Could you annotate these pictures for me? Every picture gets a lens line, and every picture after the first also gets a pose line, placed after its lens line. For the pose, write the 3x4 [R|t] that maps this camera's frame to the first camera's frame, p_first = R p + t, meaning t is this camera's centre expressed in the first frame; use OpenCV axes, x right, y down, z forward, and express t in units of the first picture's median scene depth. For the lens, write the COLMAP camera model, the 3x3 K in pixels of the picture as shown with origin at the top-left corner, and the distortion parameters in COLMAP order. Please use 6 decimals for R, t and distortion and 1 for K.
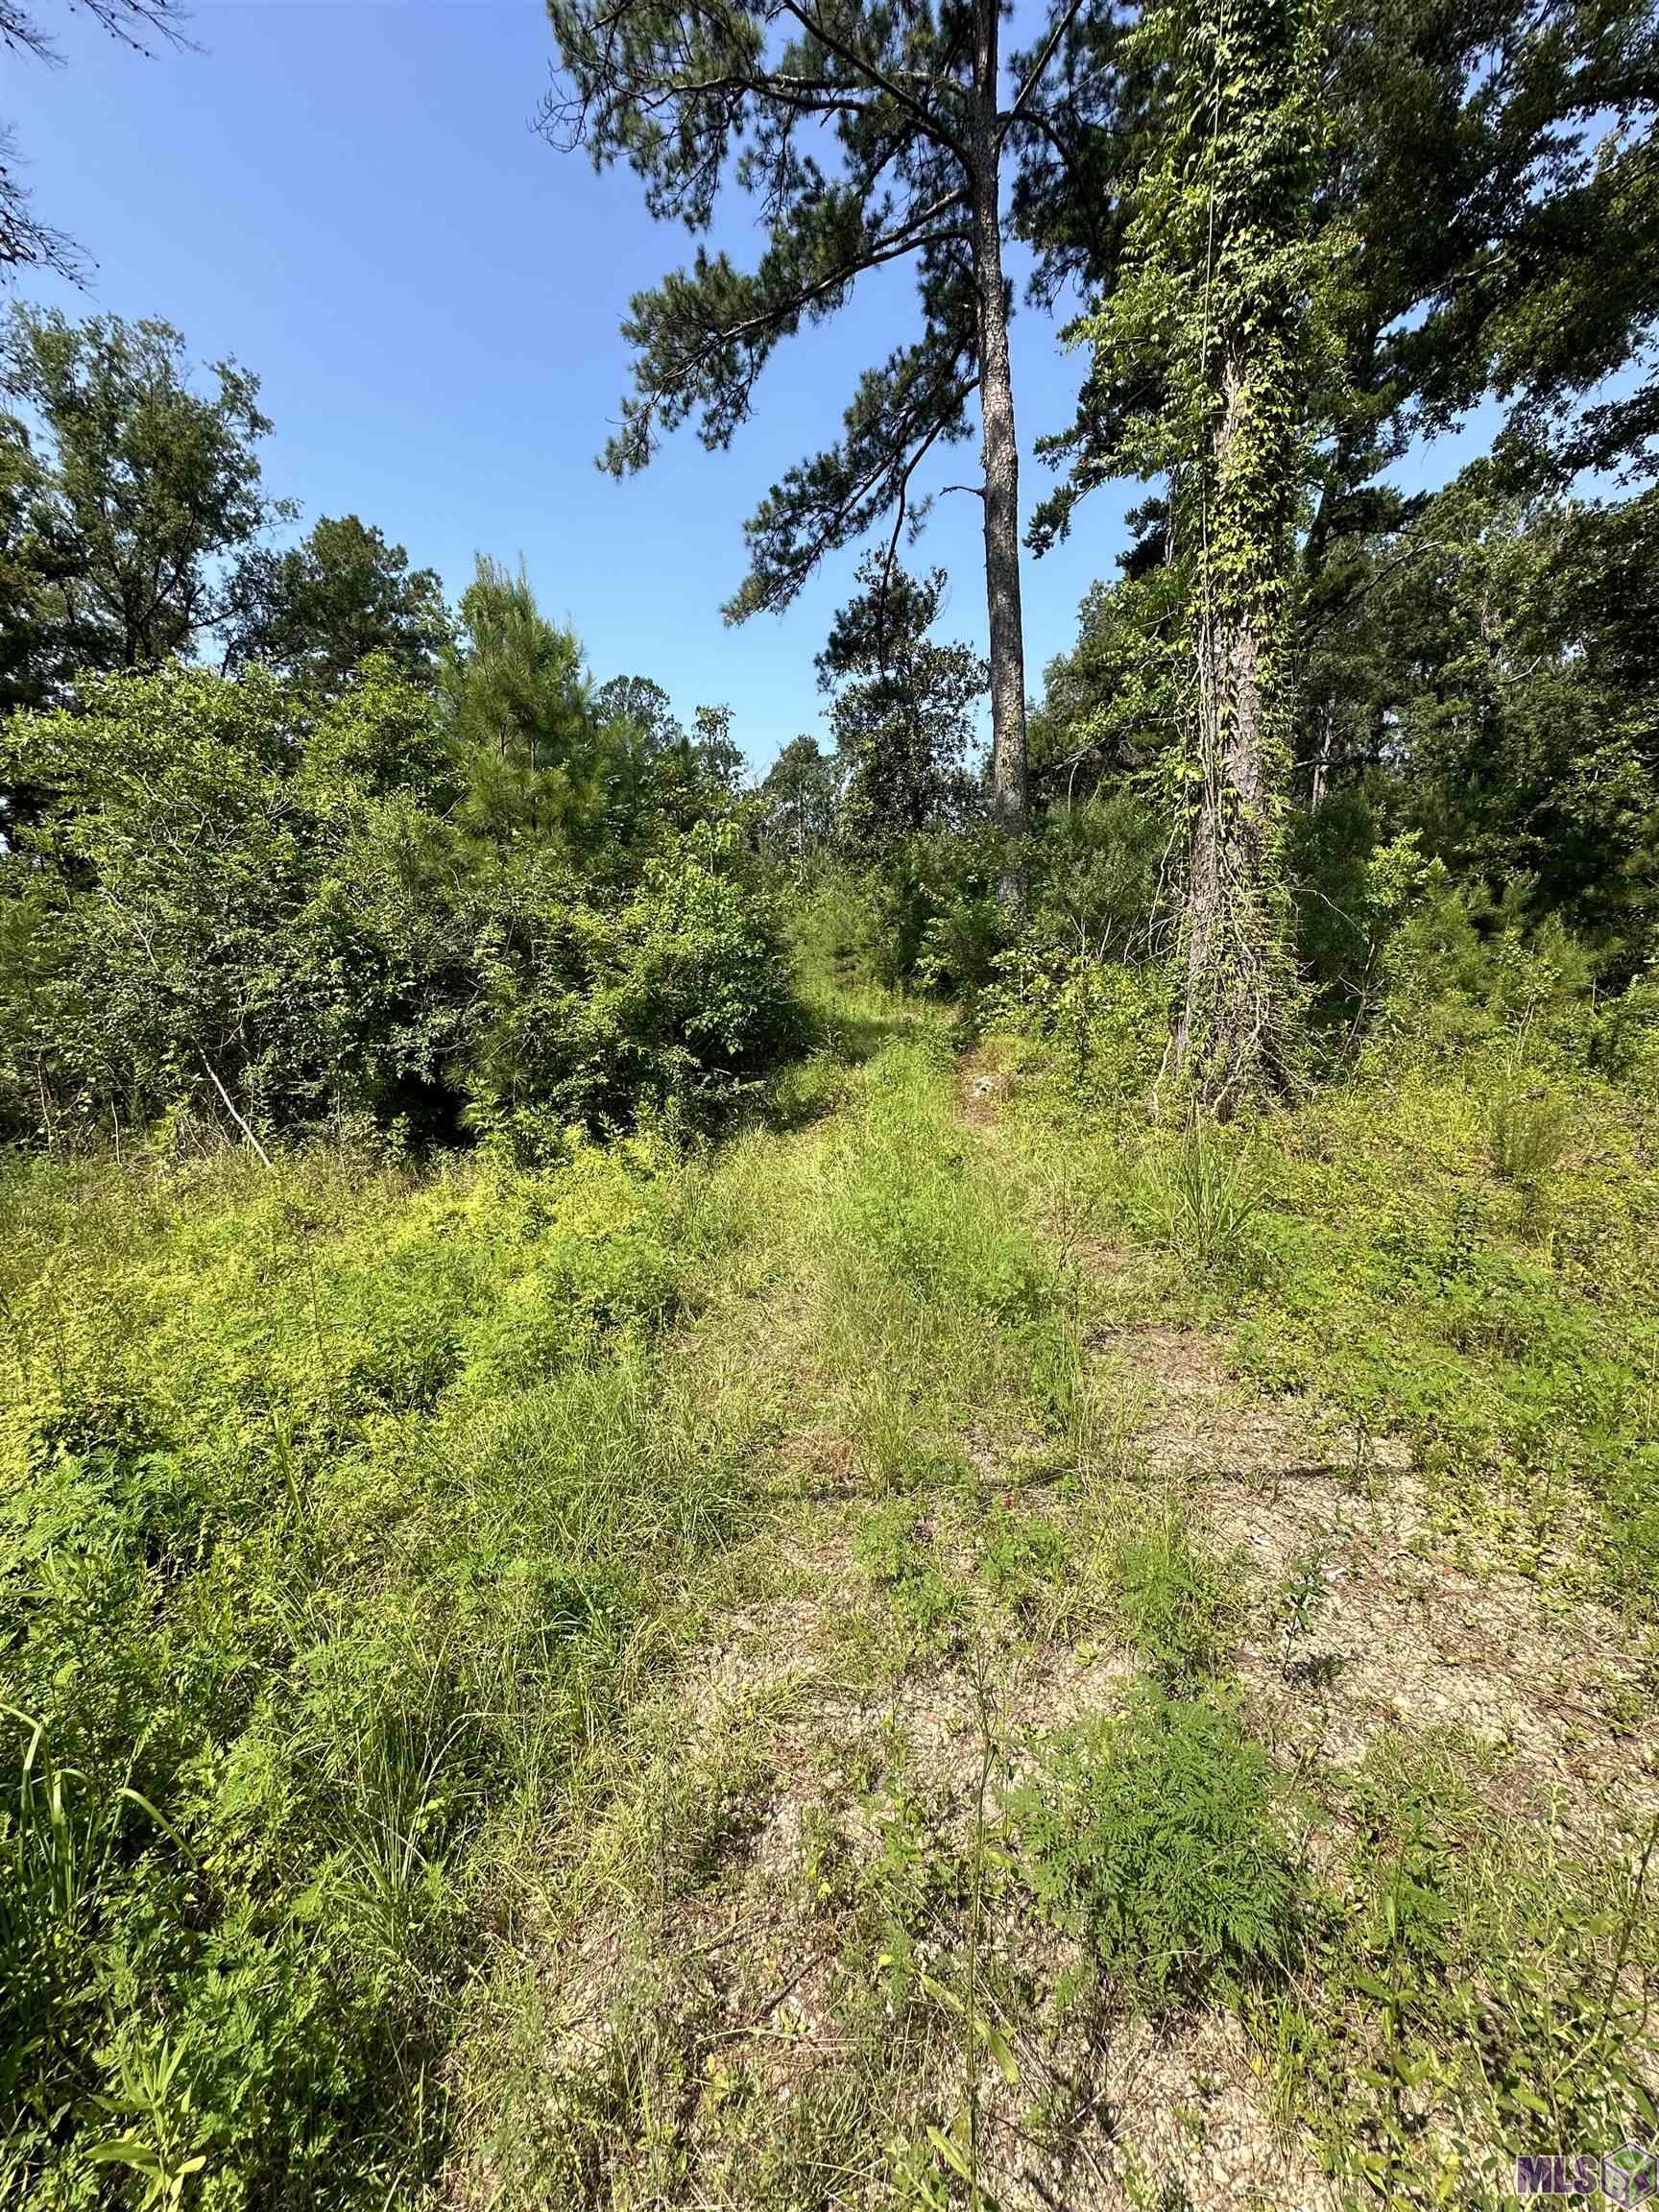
lens RADIAL K [[879.8, 0, 828.2], [0, 879.8, 1107.0], [0, 0, 1]] dist [-0.003792, 0.000772]
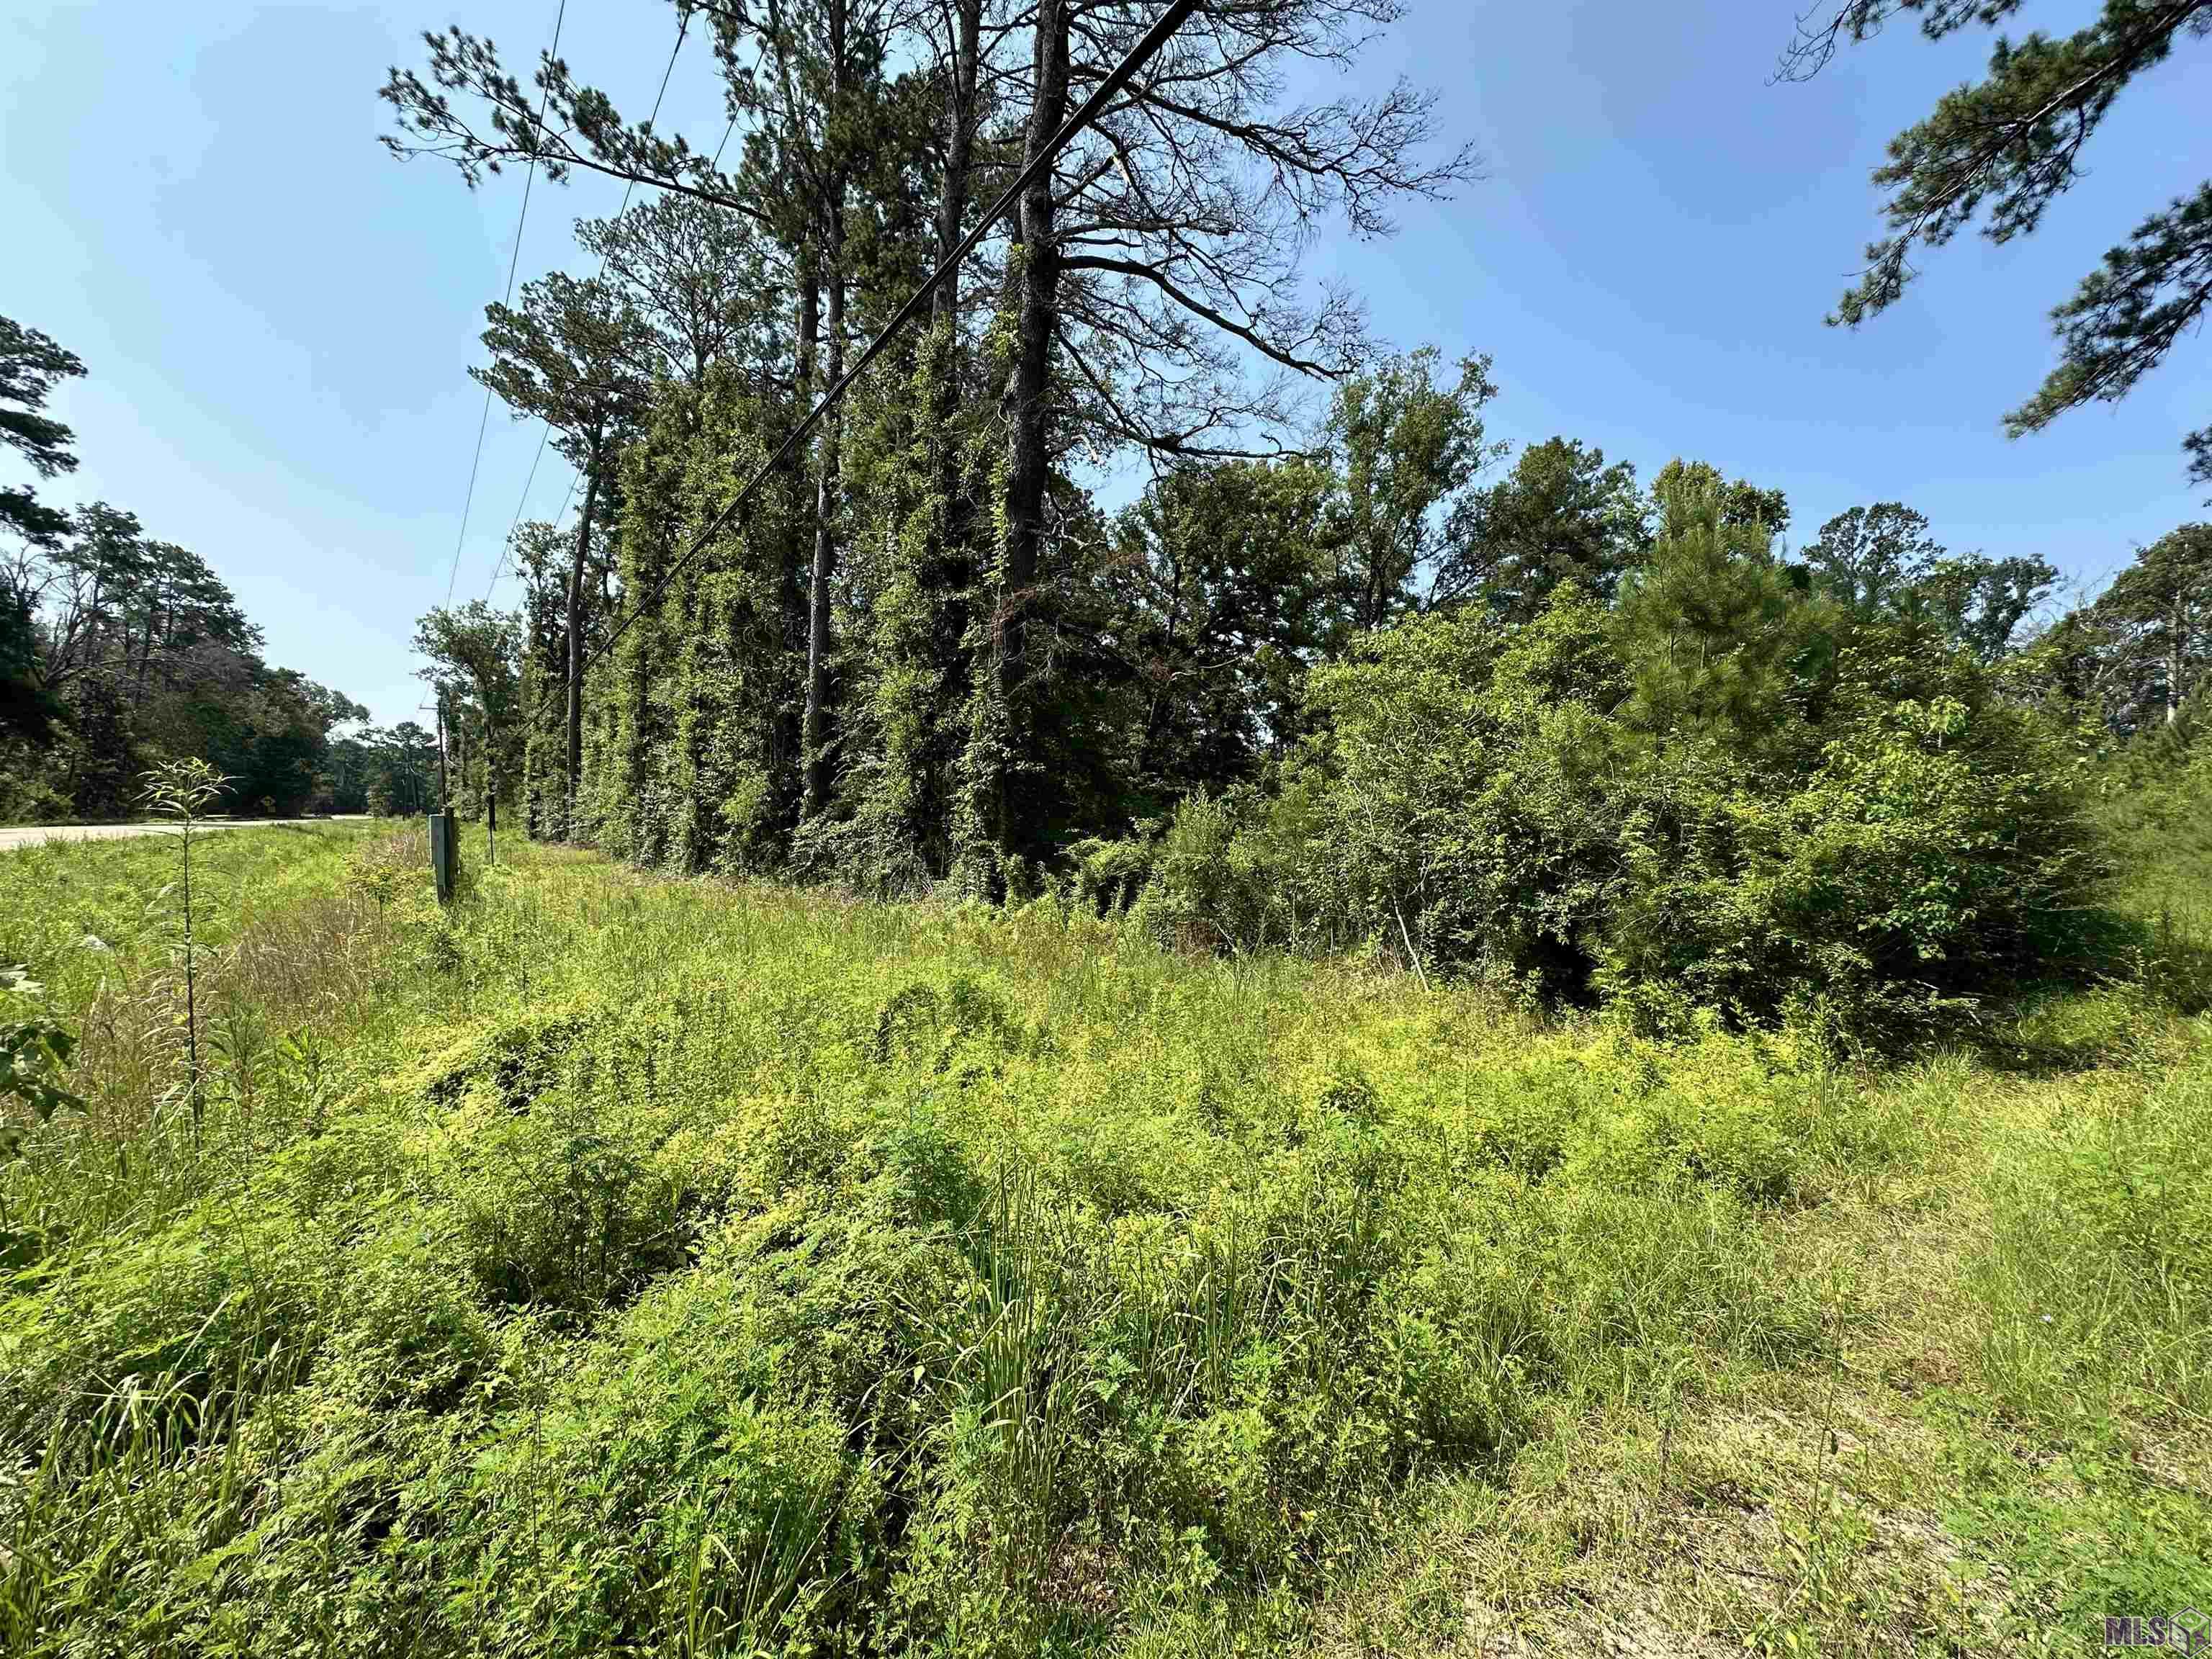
lens RADIAL K [[880.3, 0, 1105.7], [0, 880.3, 831.2], [0, 0, 1]] dist [-0.002841, 0.000015]
pose [[0.610641, 0.042045, -0.790791, 0.031198], [-0.167557, 0.982841, -0.077129, 0.006074], [0.773979, 0.179601, 0.607207, -0.070993]]
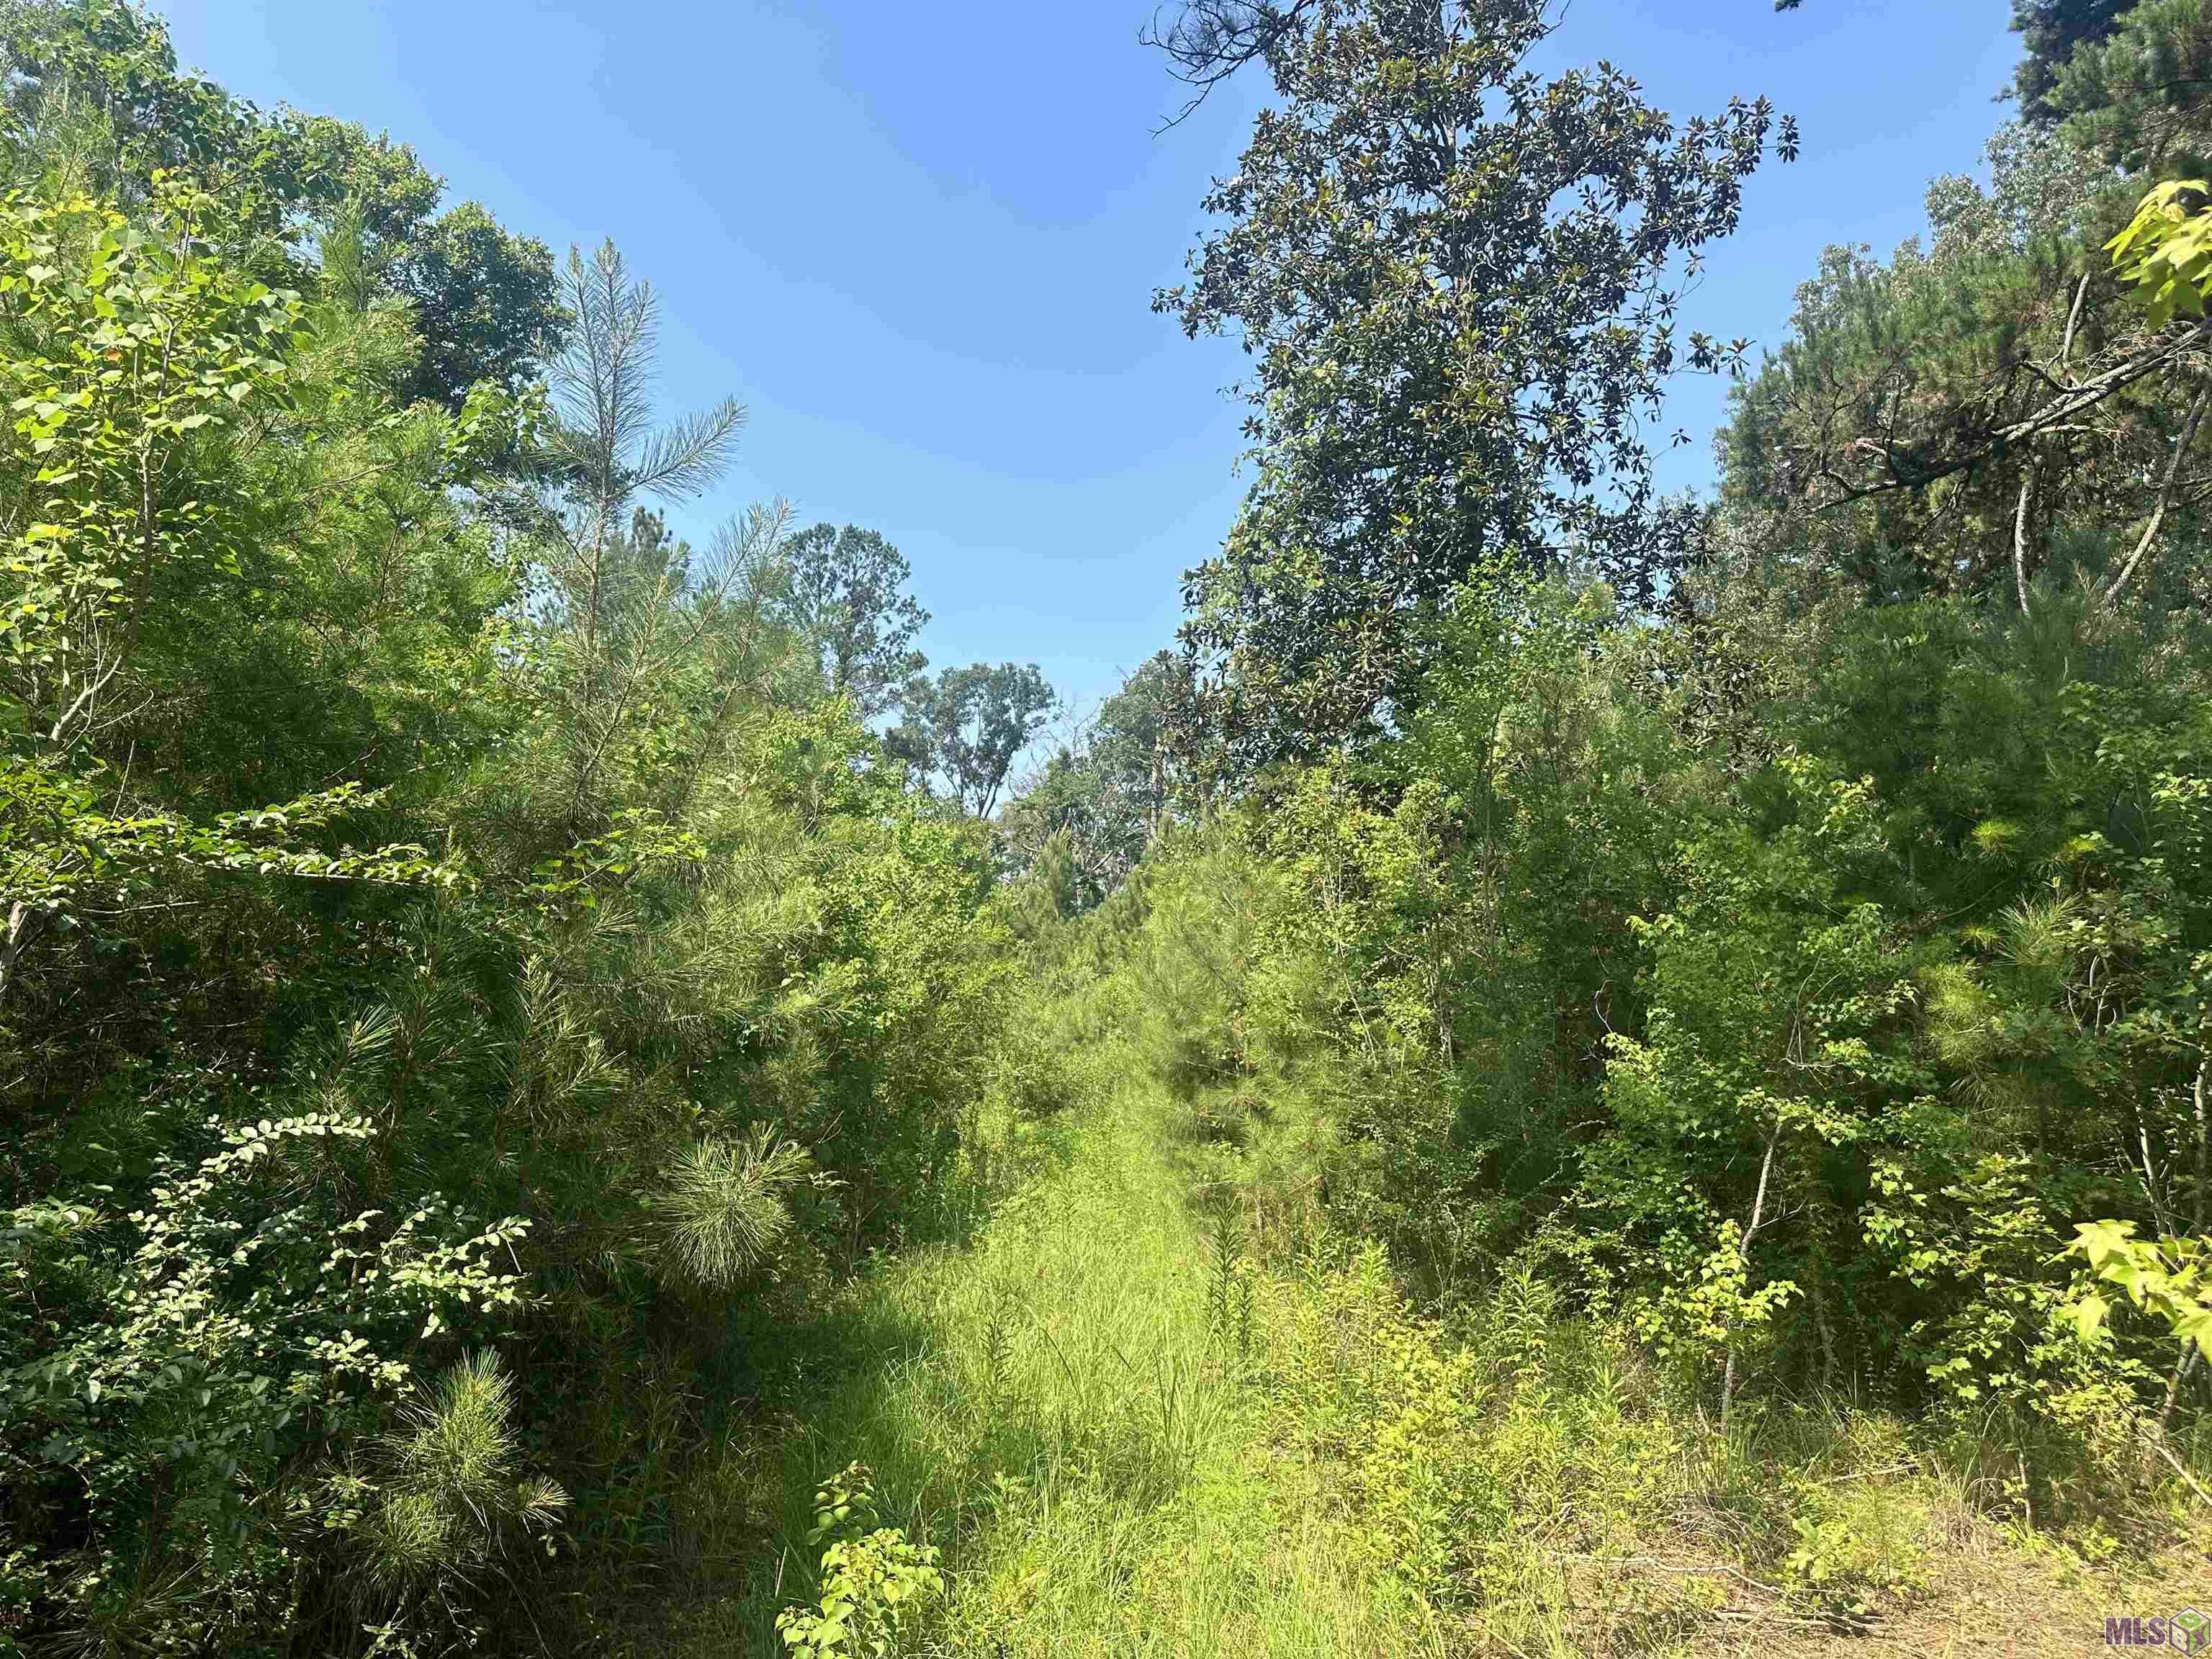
lens RADIAL K [[1534.9, 0, 1106.0], [0, 1534.9, 829.5], [0, 0, 1]] dist [0.078141, -0.000621]
pose [[0.996918, 0.031462, -0.071863, 0.032339], [-0.052621, 0.947591, -0.315124, -0.170244], [0.058182, 0.317934, 0.946326, 0.946907]]
